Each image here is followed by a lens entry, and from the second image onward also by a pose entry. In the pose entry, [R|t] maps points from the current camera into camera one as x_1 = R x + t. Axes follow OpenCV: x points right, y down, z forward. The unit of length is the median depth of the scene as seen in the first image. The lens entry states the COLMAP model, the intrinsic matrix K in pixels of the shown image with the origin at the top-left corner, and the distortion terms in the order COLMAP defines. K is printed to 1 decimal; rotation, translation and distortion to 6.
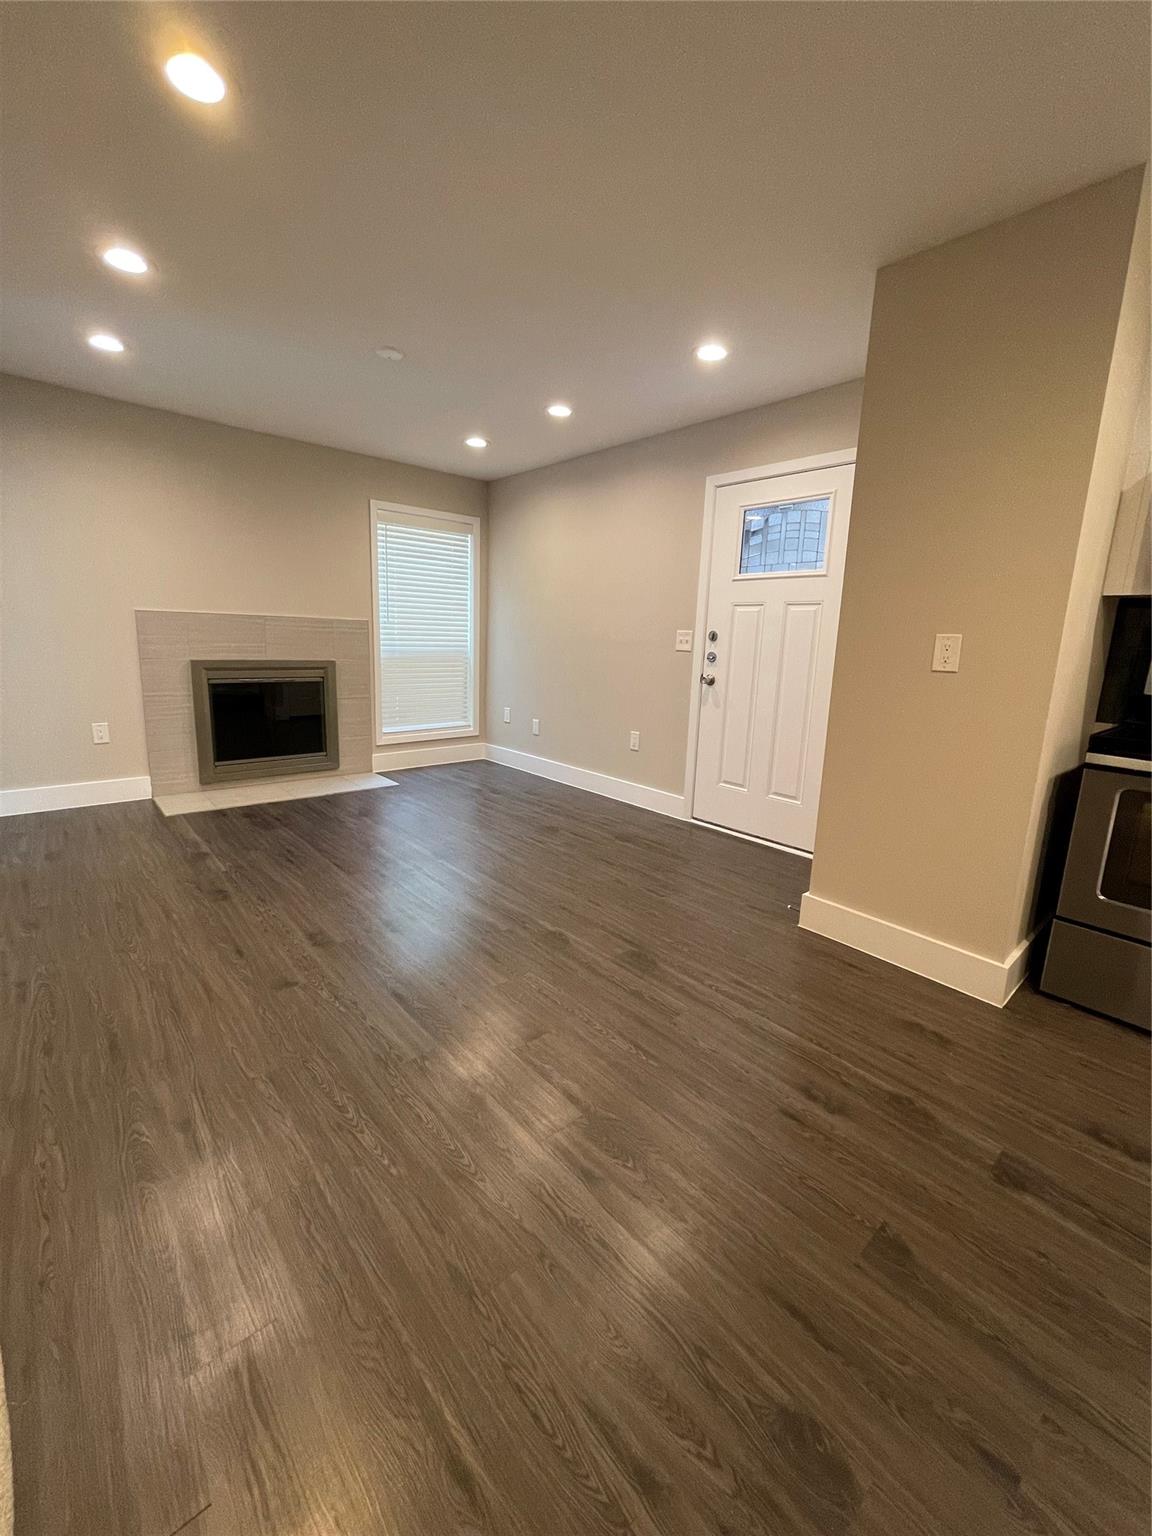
lens RADIAL K [[622.6, 0, 584.0], [0, 622.6, 769.1], [0, 0, 1]] dist [-0.007019, 0.002052]
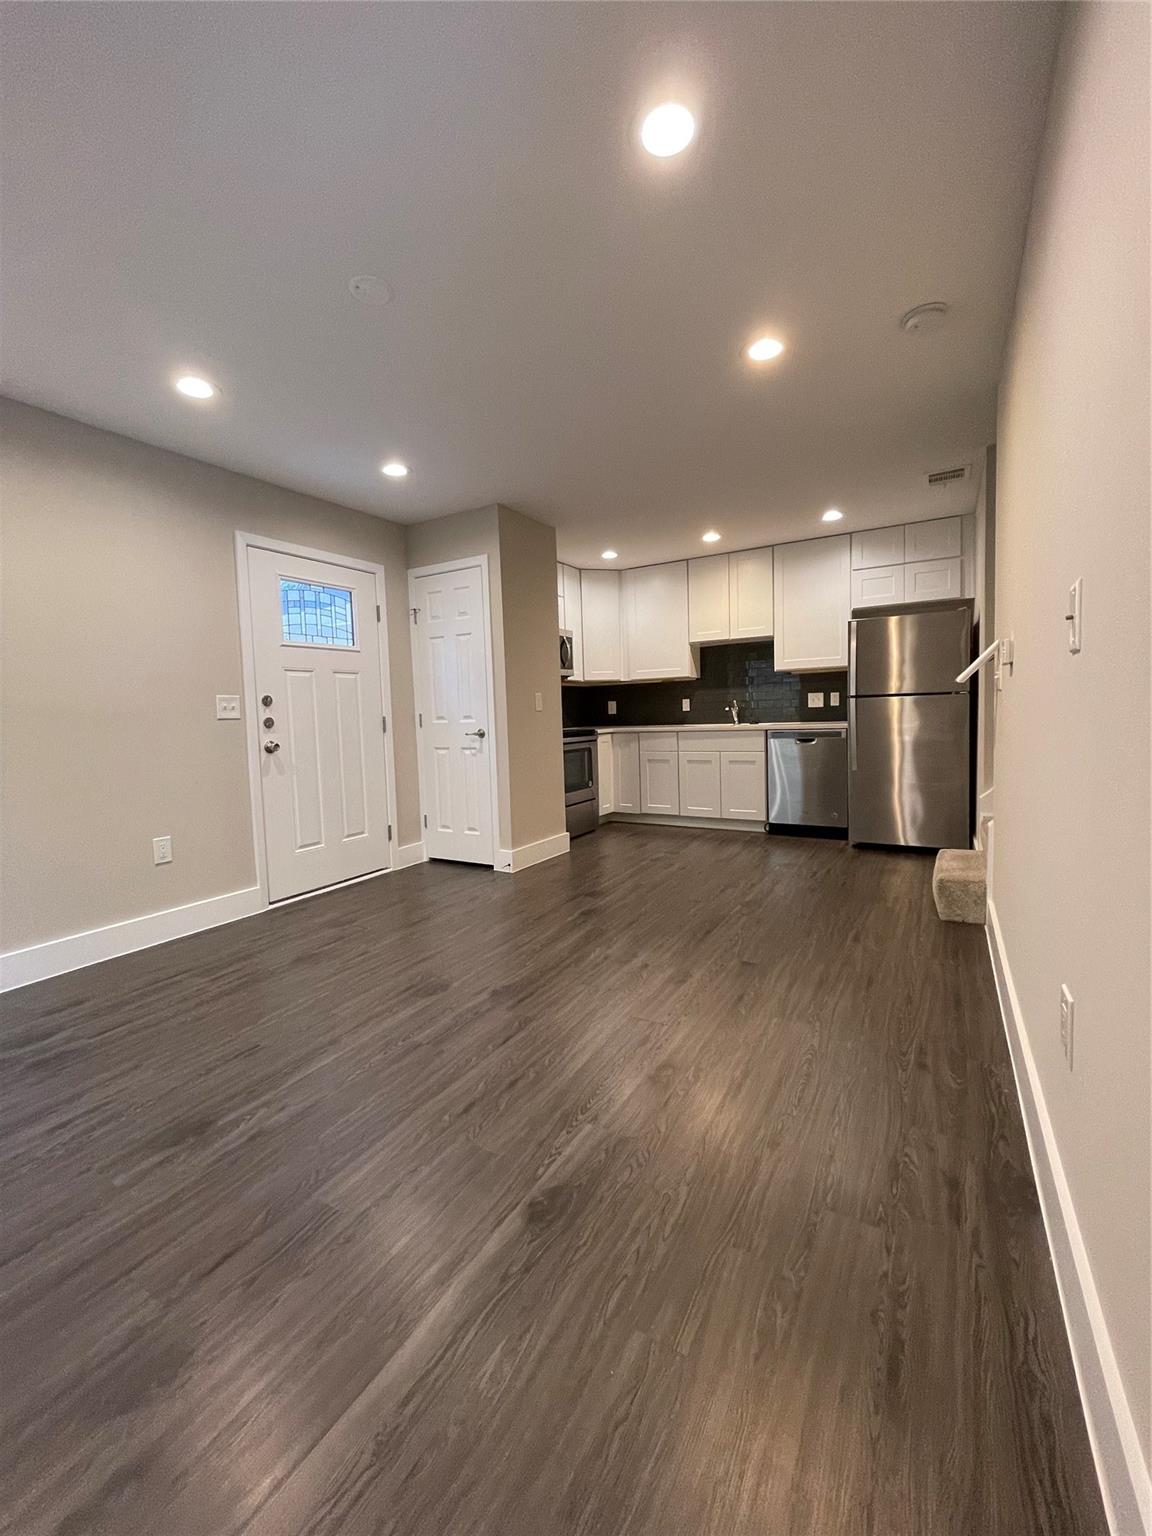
lens RADIAL K [[622.6, 0, 581.6], [0, 622.6, 756.9], [0, 0, 1]] dist [-0.007019, 0.002052]
pose [[-0.317284, -0.087251, 0.944308, -0.831880], [0.226730, 0.959901, 0.164872, -0.179244], [-0.920828, 0.266414, -0.284779, 0.852641]]
